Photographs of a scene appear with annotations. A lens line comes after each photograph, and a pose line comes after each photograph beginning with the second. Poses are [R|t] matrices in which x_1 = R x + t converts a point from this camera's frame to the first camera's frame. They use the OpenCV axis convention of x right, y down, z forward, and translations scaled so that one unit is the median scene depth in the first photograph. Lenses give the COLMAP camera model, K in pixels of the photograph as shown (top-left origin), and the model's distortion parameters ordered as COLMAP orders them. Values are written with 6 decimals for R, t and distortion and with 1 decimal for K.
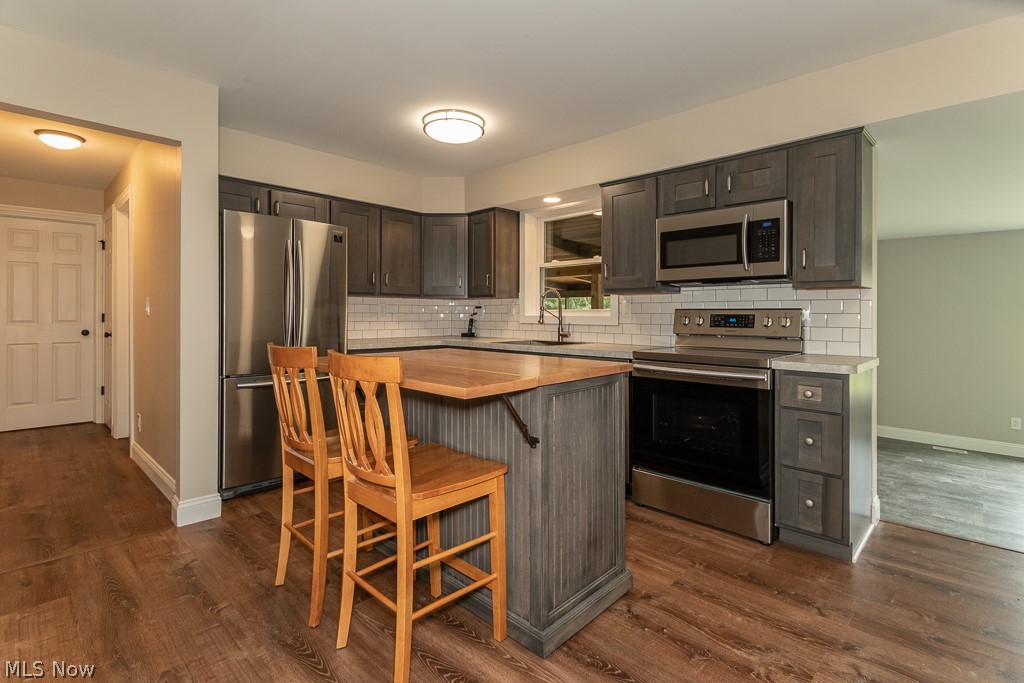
lens RADIAL K [[471.5, 0, 513.3], [0, 471.5, 313.6], [0, 0, 1]] dist [0.000380, -0.000055]
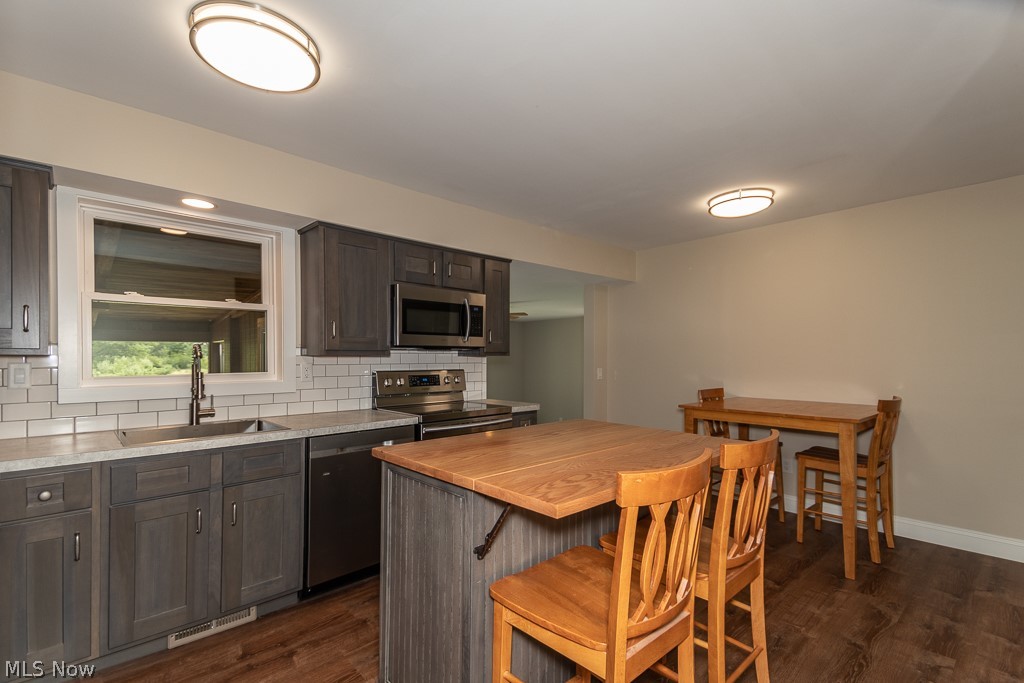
lens RADIAL K [[465.0, 0, 512.5], [0, 465.0, 359.4], [0, 0, 1]] dist [0.065857, -0.000195]
pose [[0.062181, -0.006528, 0.998044, -0.805535], [-0.001458, 0.999977, 0.006631, -0.053175], [-0.998064, -0.001868, 0.062170, 0.812253]]
